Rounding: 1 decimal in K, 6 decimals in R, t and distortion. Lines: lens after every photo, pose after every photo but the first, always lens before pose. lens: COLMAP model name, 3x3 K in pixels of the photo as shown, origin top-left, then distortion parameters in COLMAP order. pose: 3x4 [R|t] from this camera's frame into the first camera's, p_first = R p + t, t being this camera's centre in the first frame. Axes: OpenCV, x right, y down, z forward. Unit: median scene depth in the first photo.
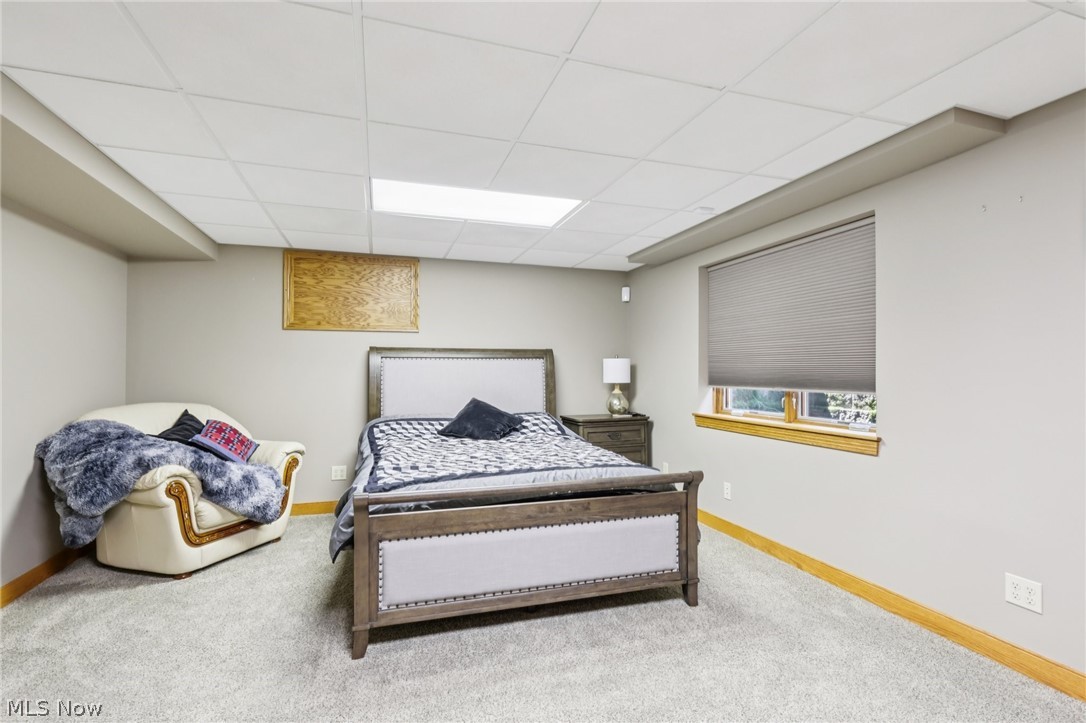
lens RADIAL K [[504.4, 0, 541.1], [0, 504.4, 366.0], [0, 0, 1]] dist [-0.000259, -0.000334]
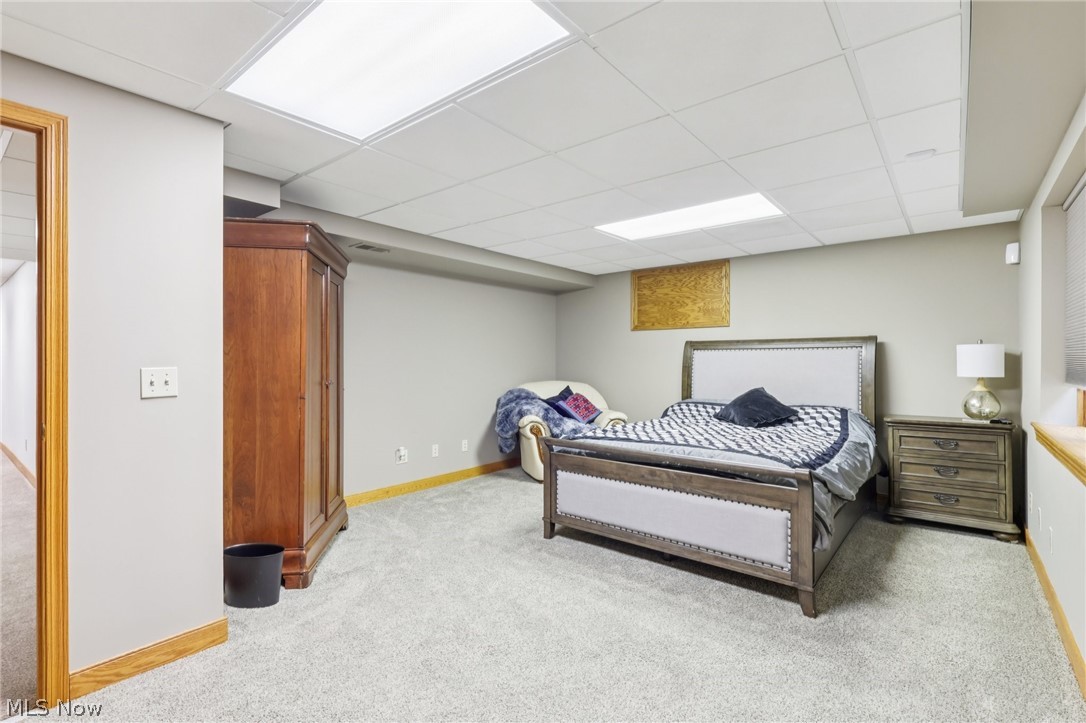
lens RADIAL K [[504.4, 0, 534.5], [0, 504.4, 361.2], [0, 0, 1]] dist [-0.000259, -0.000334]
pose [[0.531969, -0.000990, -0.846763, 0.600539], [0.008375, 0.999957, 0.004093, 0.001933], [0.846722, -0.009269, 0.531954, 0.067703]]
